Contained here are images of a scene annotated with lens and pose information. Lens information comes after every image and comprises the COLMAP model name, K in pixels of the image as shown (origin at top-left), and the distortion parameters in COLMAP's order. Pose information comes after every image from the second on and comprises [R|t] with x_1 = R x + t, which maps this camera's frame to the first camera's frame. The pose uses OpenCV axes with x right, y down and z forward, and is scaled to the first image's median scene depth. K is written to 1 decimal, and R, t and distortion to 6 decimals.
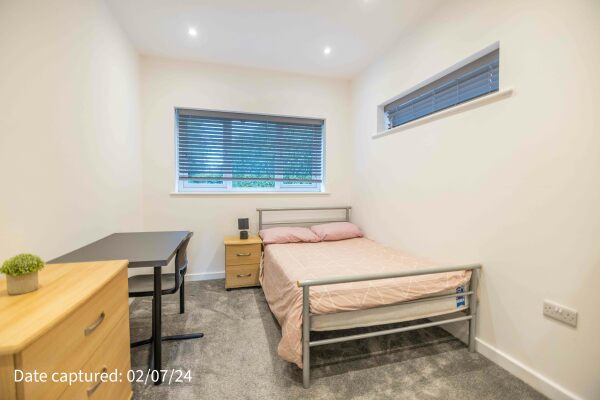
lens RADIAL K [[267.6, 0, 299.6], [0, 267.6, 196.9], [0, 0, 1]] dist [-0.017548, 0.000896]
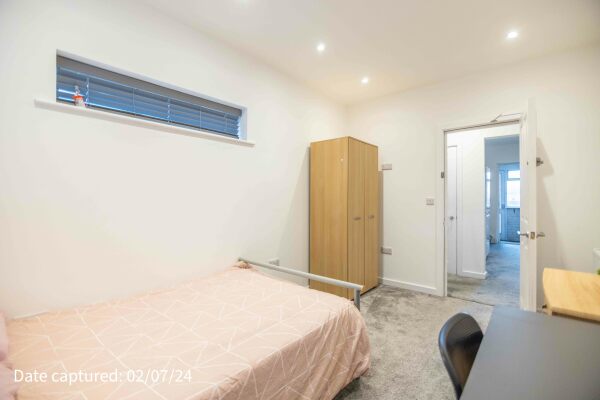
lens RADIAL K [[267.6, 0, 299.8], [0, 267.6, 199.5], [0, 0, 1]] dist [-0.017548, 0.000896]
pose [[-0.546506, -0.001825, 0.837453, -0.452970], [0.029603, 0.999331, 0.021496, -0.052208], [-0.836932, 0.036539, -0.546086, 1.018243]]
